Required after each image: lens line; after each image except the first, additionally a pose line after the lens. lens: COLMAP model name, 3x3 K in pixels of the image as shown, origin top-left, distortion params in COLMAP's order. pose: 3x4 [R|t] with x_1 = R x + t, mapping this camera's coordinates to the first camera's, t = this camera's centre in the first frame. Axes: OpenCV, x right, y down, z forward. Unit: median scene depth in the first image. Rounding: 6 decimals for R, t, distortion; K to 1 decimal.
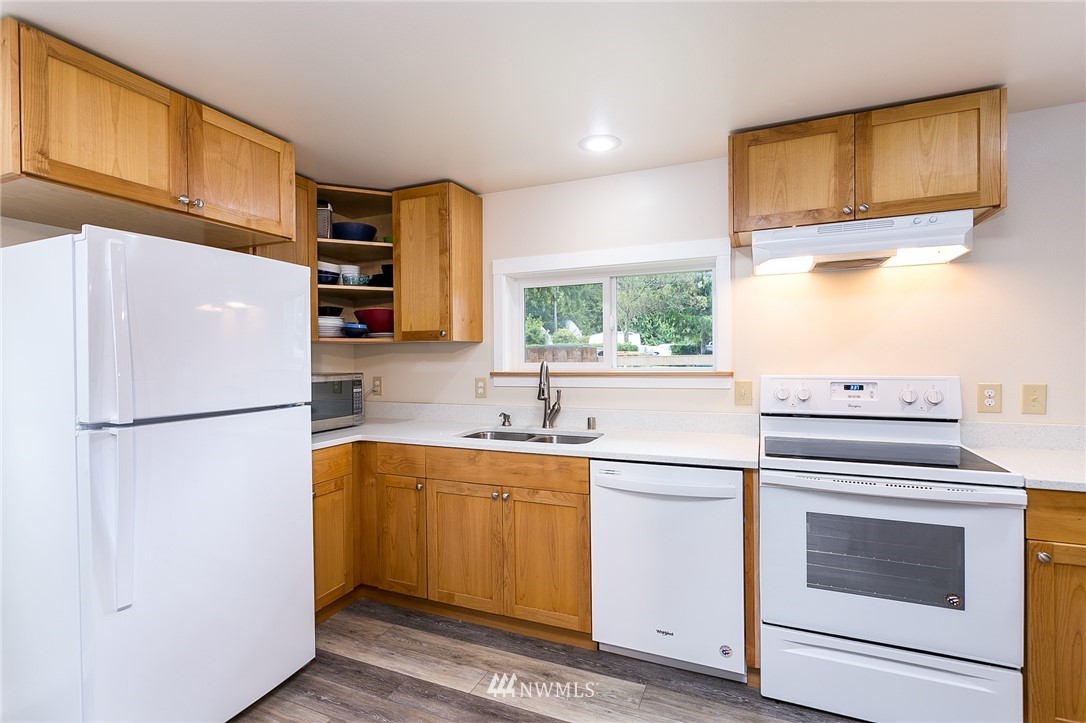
lens RADIAL K [[511.0, 0, 538.1], [0, 511.0, 361.1], [0, 0, 1]] dist [0.000238, 0.000413]
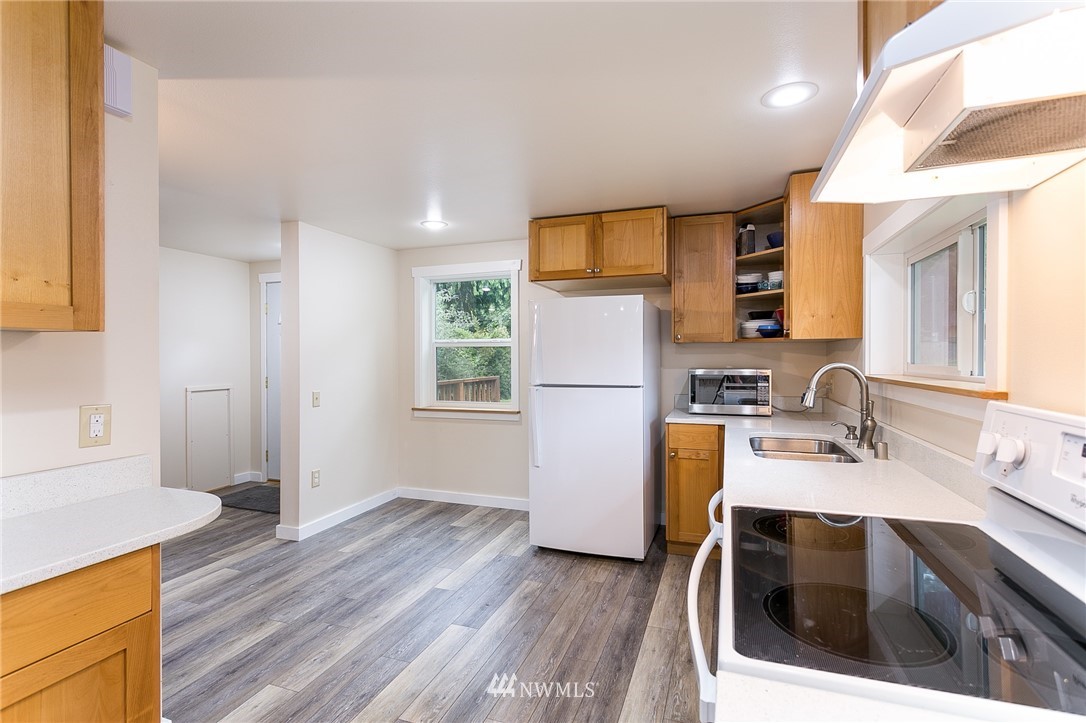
lens RADIAL K [[509.8, 0, 543.0], [0, 509.8, 361.5], [0, 0, 1]] dist [0.000336, 0.000078]
pose [[0.062573, 0.020608, -0.997828, 0.949611], [-0.003908, 0.999784, 0.020404, -0.018977], [0.998033, 0.002623, 0.062640, 0.583757]]
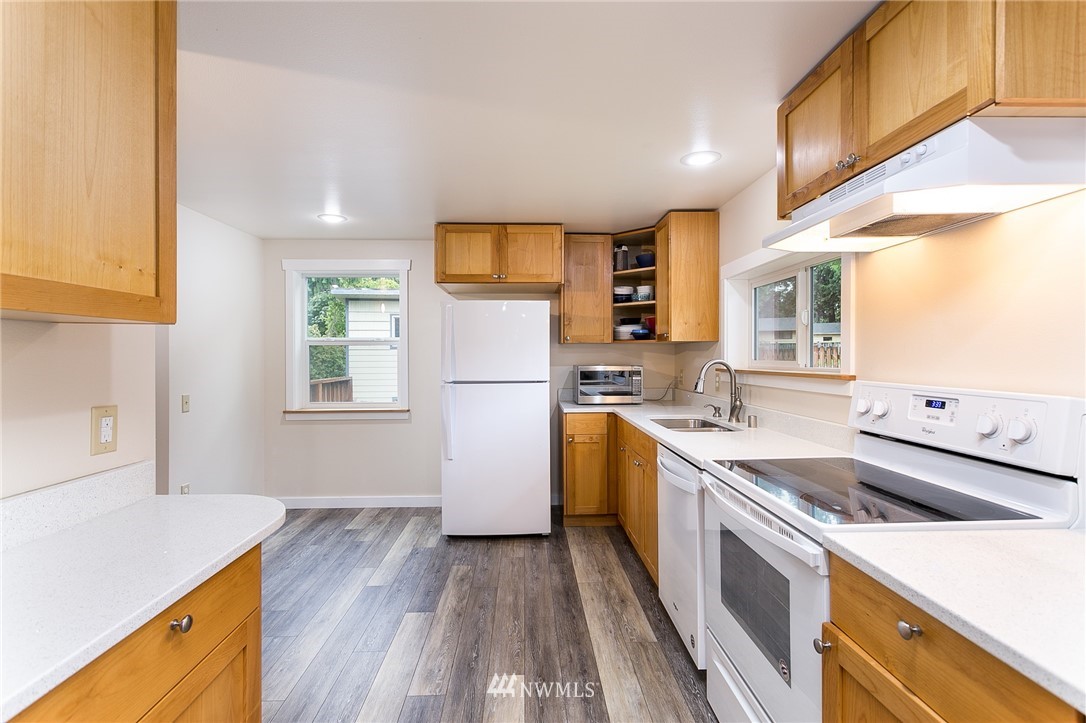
lens RADIAL K [[509.8, 0, 543.0], [0, 509.8, 361.5], [0, 0, 1]] dist [0.000336, 0.000078]
pose [[0.429956, 0.018898, -0.902652, 0.999925], [-0.007499, 0.999821, 0.017360, -0.012408], [0.902819, -0.000696, 0.430020, 0.243670]]
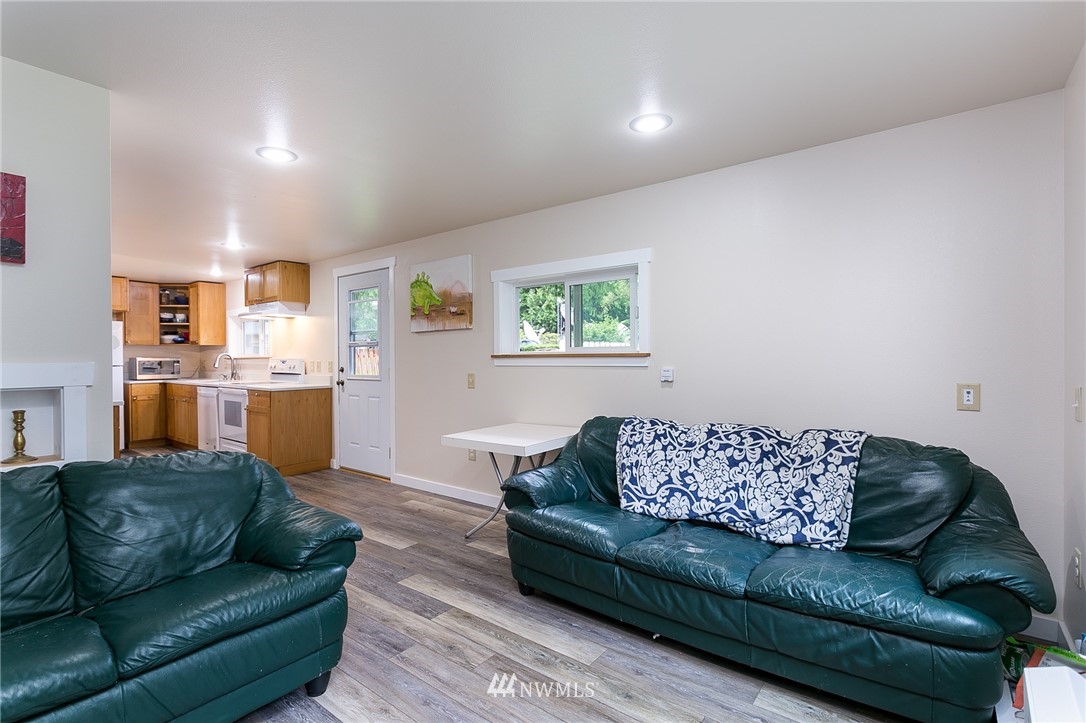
lens RADIAL K [[511.0, 0, 538.1], [0, 511.0, 361.1], [0, 0, 1]] dist [0.000238, 0.000413]
pose [[0.965773, 0.006408, -0.259310, 2.595683], [-0.005808, 0.999978, 0.003082, 0.027982], [0.259324, -0.001470, 0.965789, -1.237934]]
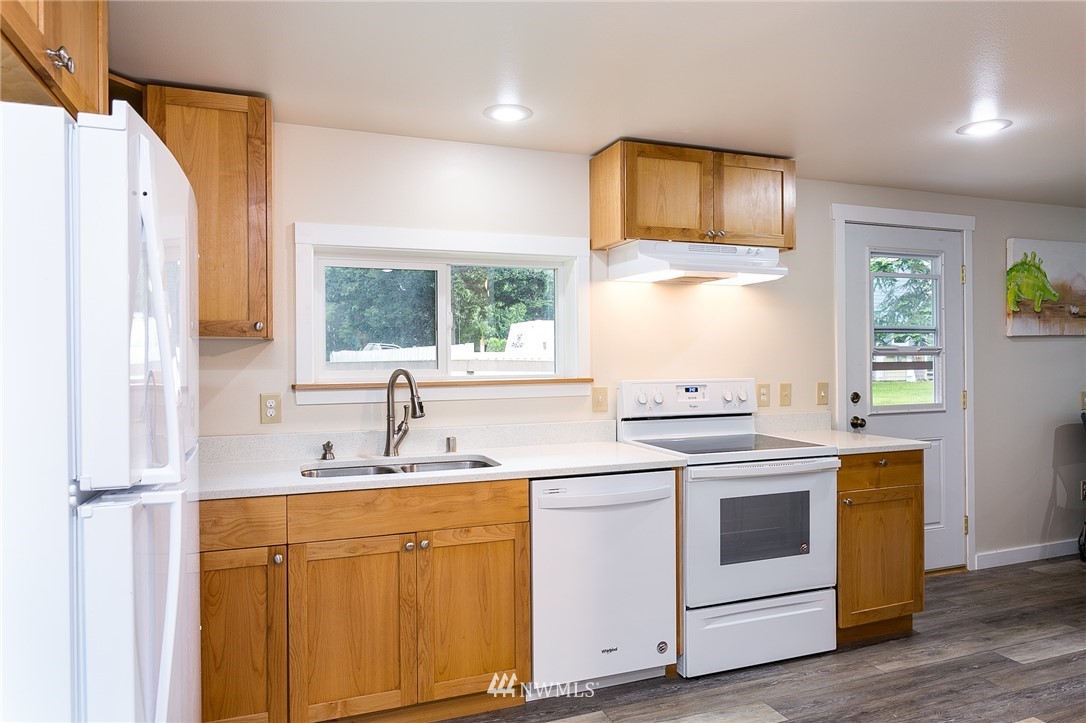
lens RADIAL K [[694.8, 0, 539.6], [0, 694.8, 362.8], [0, 0, 1]] dist [-0.002258, 0.000886]
pose [[0.721661, 0.001075, 0.692246, -0.673659], [0.006252, 0.999948, -0.008070, 0.002741], [-0.692218, 0.010151, 0.721617, 0.132673]]
